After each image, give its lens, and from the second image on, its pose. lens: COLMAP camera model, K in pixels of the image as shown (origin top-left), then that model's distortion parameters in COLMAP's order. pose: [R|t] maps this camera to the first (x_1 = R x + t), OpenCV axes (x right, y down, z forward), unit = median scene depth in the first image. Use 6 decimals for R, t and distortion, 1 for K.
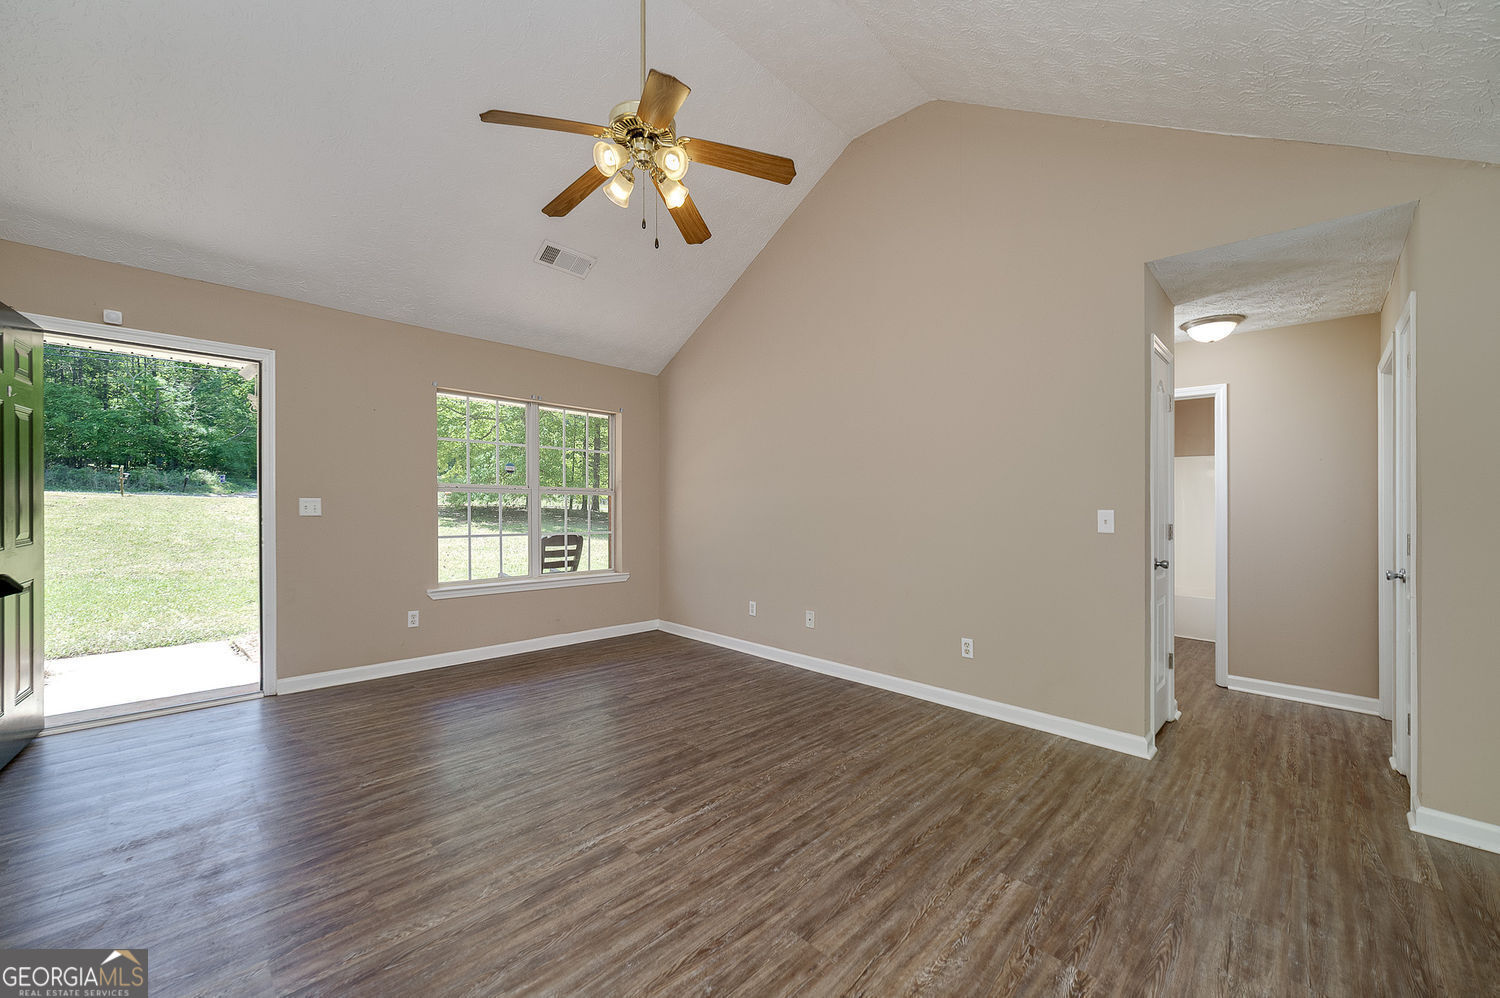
lens RADIAL K [[584.2, 0, 742.8], [0, 584.2, 518.7], [0, 0, 1]] dist [-0.001743, 0.000068]
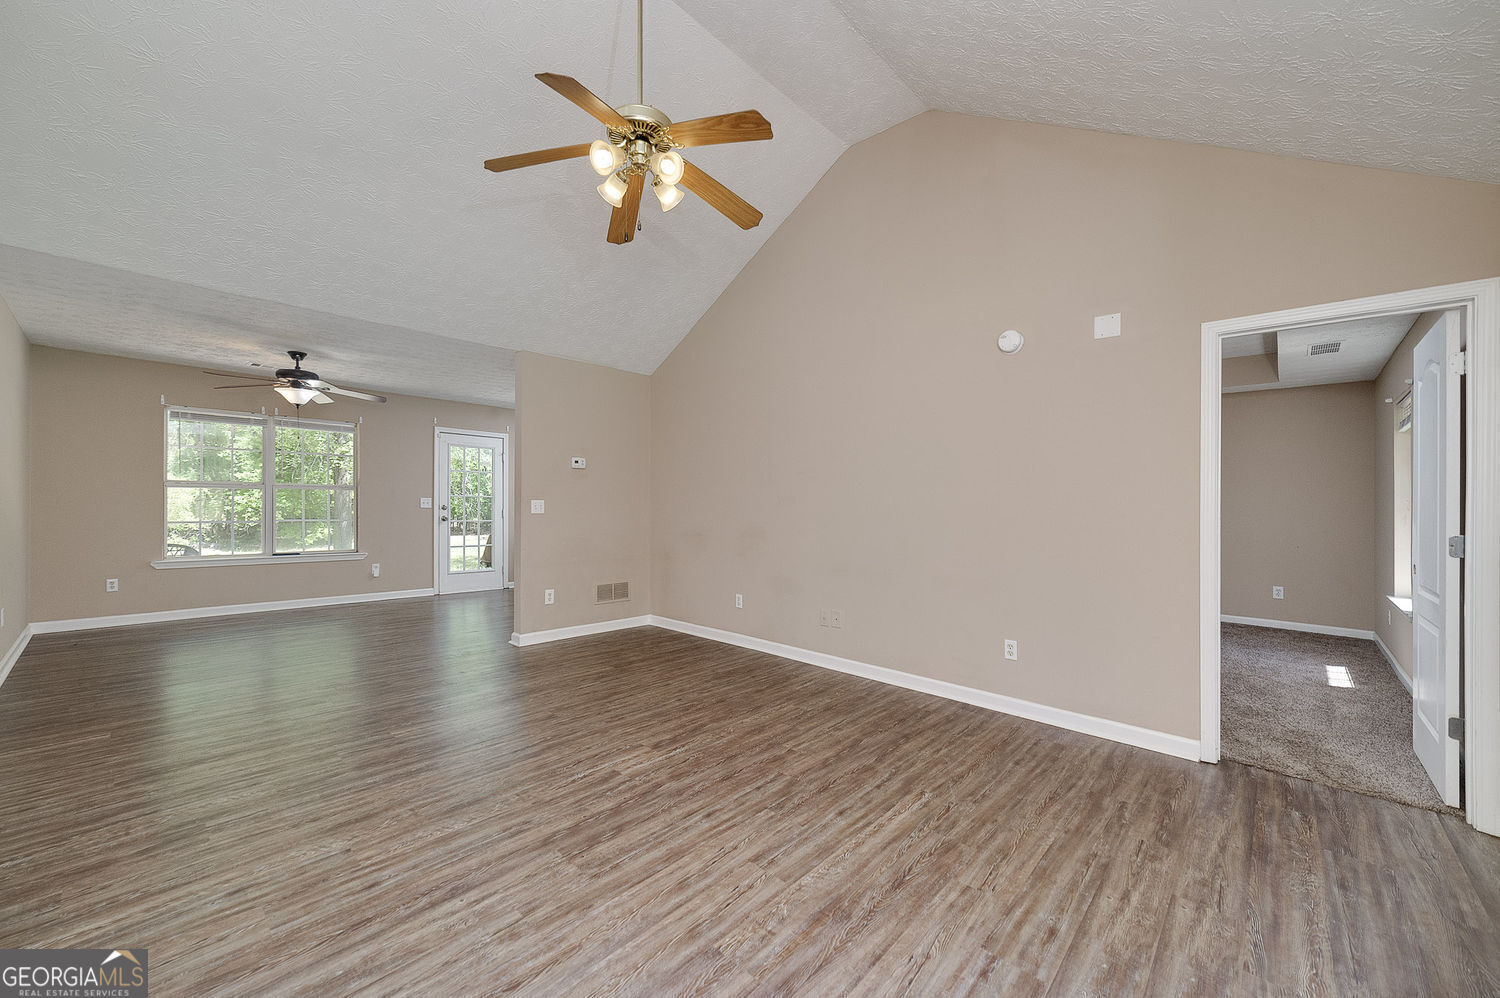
lens RADIAL K [[581.5, 0, 754.1], [0, 581.5, 484.6], [0, 0, 1]] dist [-0.001113, 0.000052]
pose [[-0.998106, -0.033936, -0.051309, -0.291046], [-0.033476, 0.999391, -0.009810, -0.042847], [0.051610, -0.008074, -0.998635, 1.979187]]
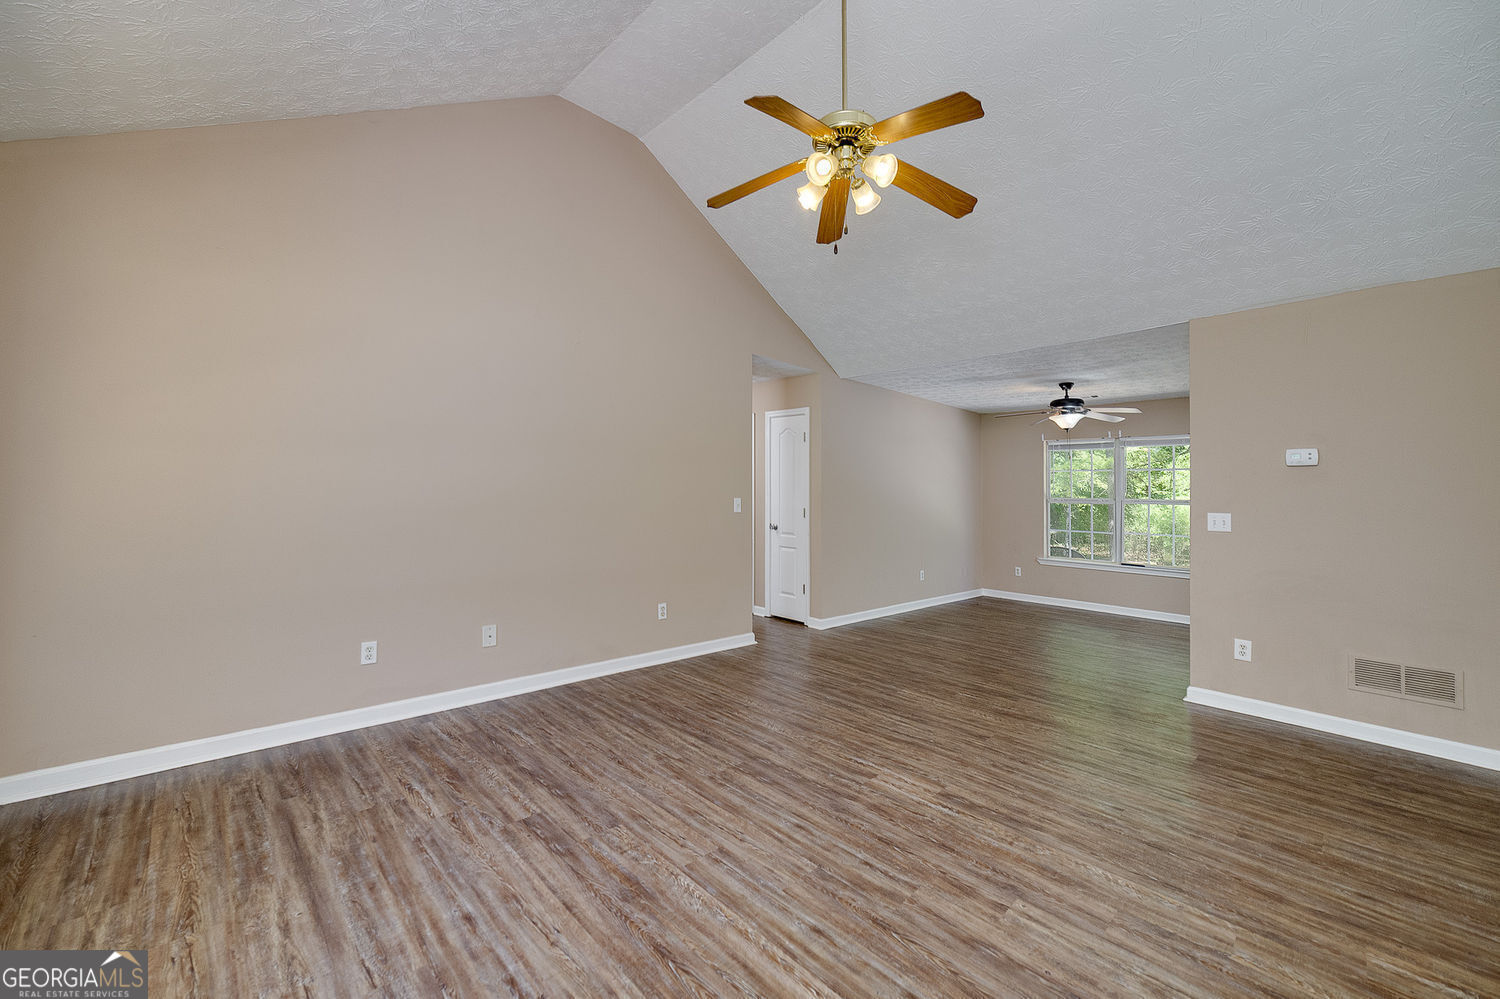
lens RADIAL K [[584.2, 0, 742.8], [0, 584.2, 519.2], [0, 0, 1]] dist [-0.001743, 0.000068]
pose [[0.026860, -0.048929, 0.998441, -1.132806], [-0.003915, 0.998789, 0.049051, -0.038311], [-0.999632, -0.005226, 0.026636, 1.137681]]
